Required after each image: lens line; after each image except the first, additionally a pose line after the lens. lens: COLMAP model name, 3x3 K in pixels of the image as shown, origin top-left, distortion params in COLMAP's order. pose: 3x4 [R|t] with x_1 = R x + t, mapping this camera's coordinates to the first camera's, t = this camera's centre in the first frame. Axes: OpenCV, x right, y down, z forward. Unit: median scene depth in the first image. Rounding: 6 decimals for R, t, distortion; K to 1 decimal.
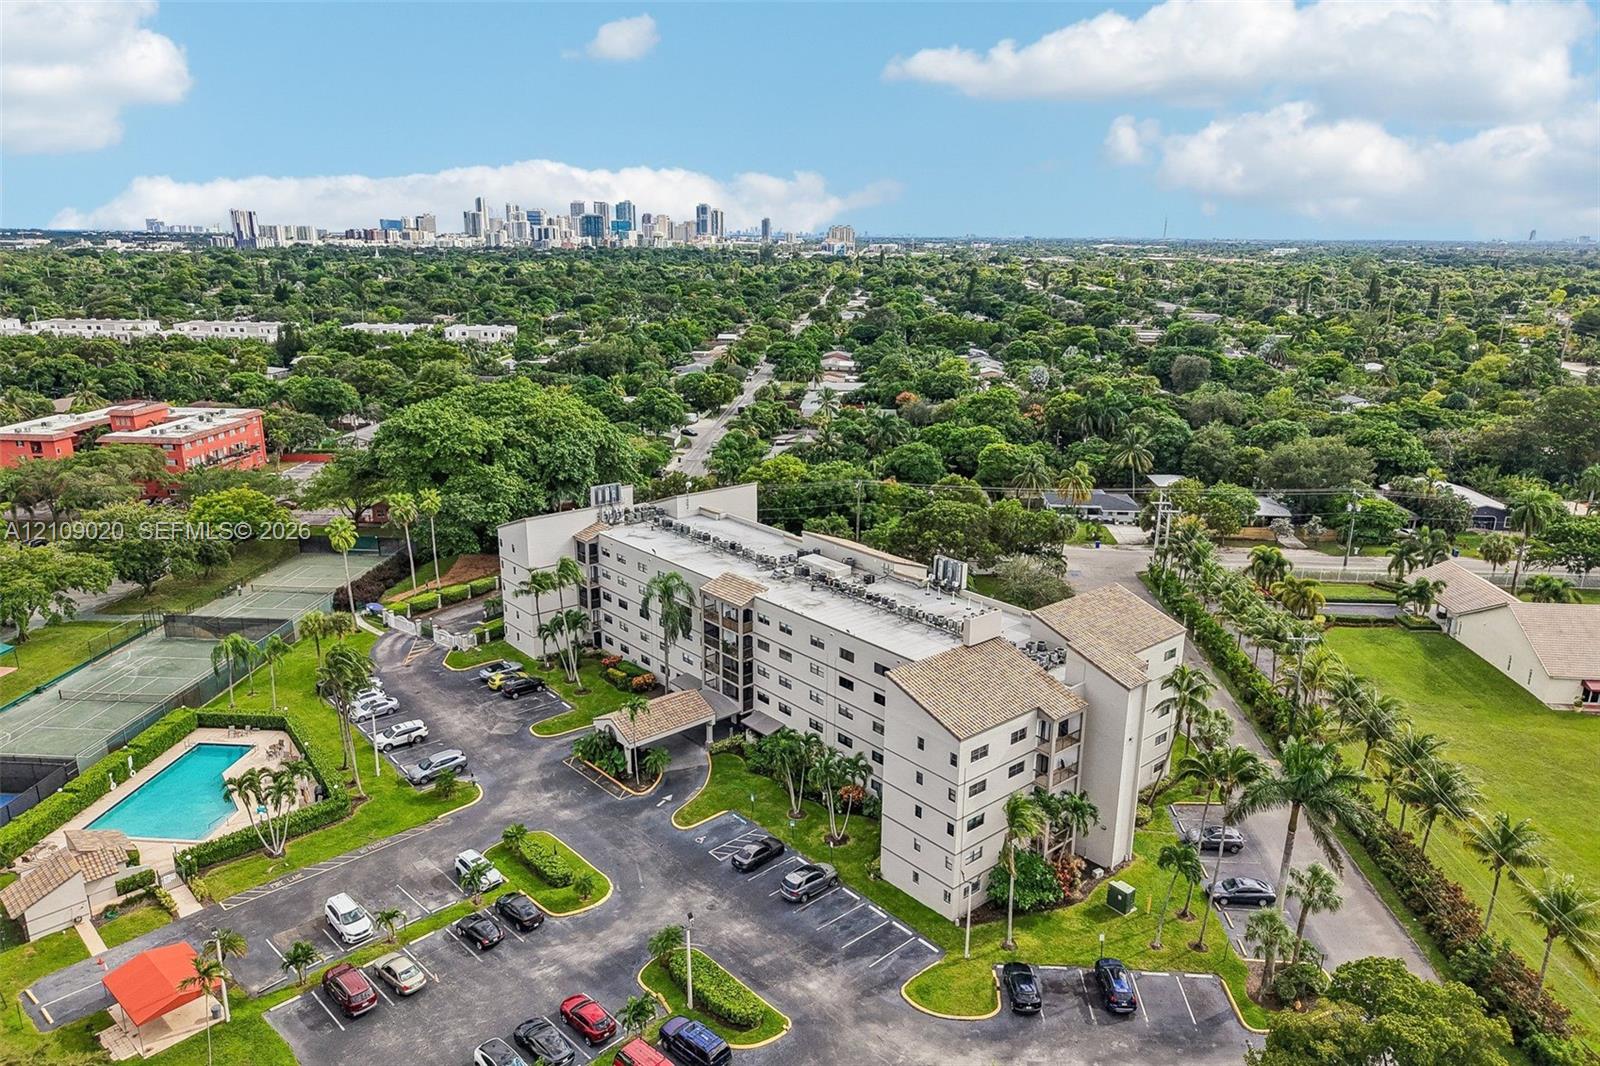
lens RADIAL K [[1025.2, 0, 800.0], [0, 1025.2, 533.0], [0, 0, 1]] dist [0.003841, 0.000933]
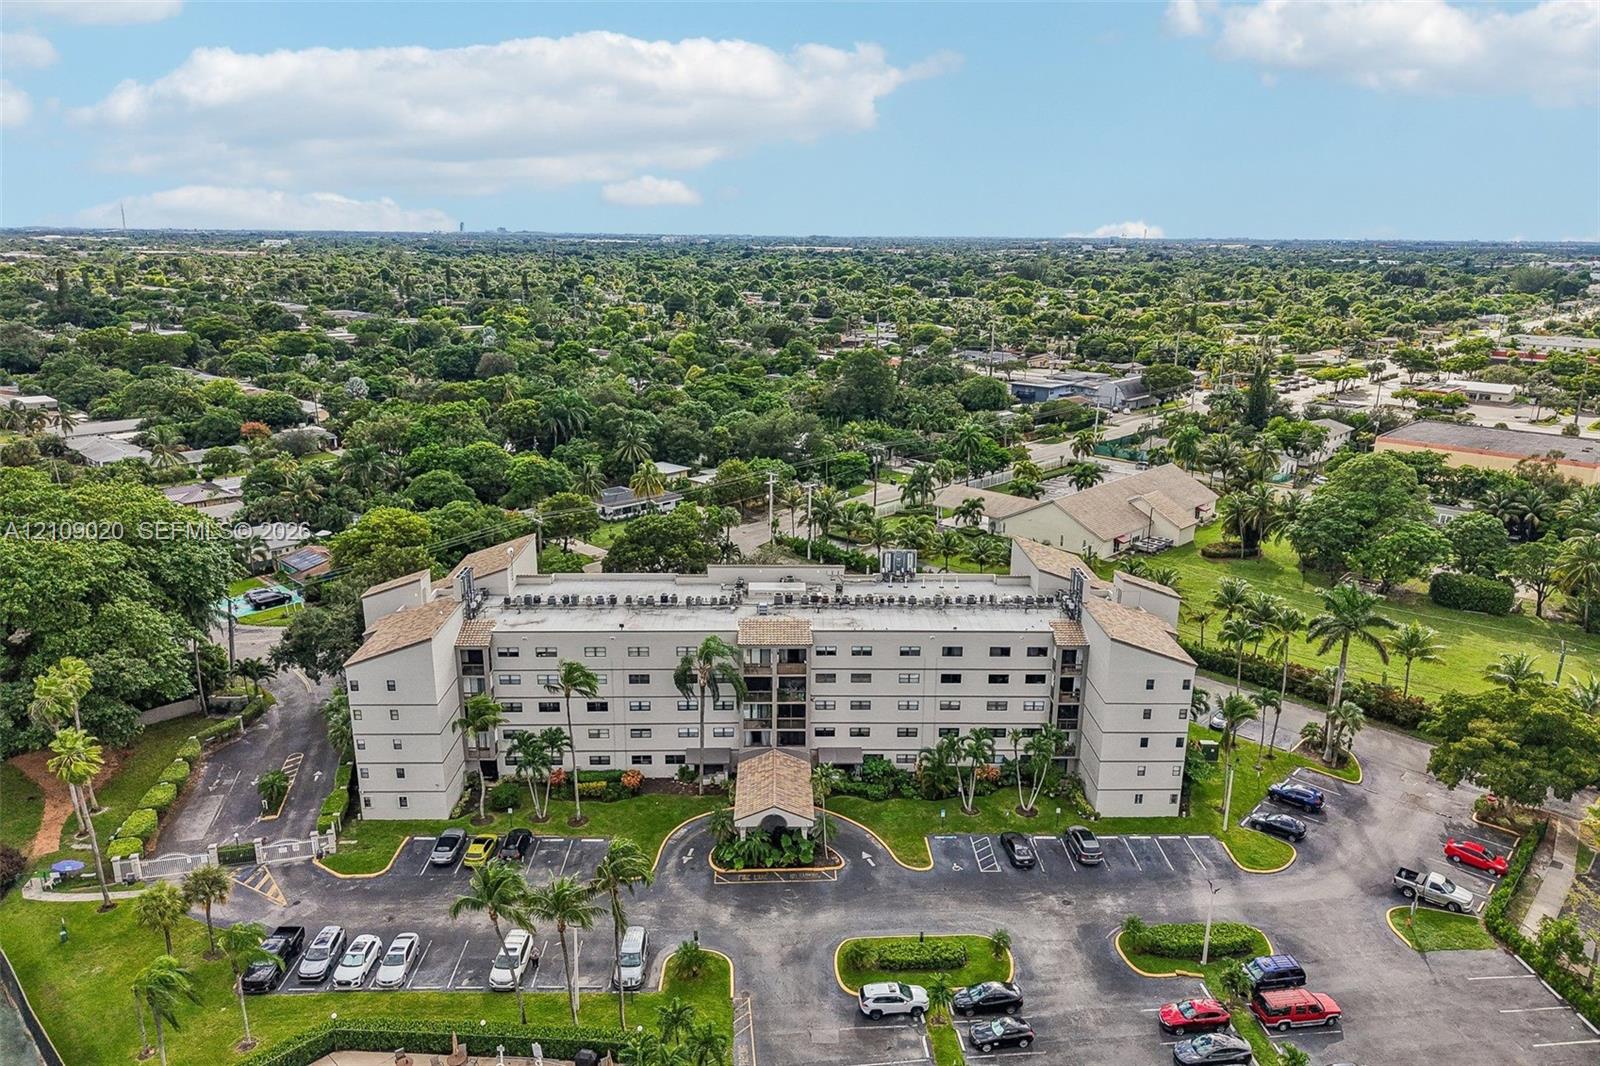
lens RADIAL K [[1000.2, 0, 800.0], [0, 1000.2, 533.0], [0, 0, 1]] dist [0.025009, -0.054638]
pose [[0.630693, -0.209549, 0.747205, -0.719839], [0.199301, 0.974296, 0.105011, -0.125638], [-0.750004, 0.082690, 0.656244, 0.389440]]
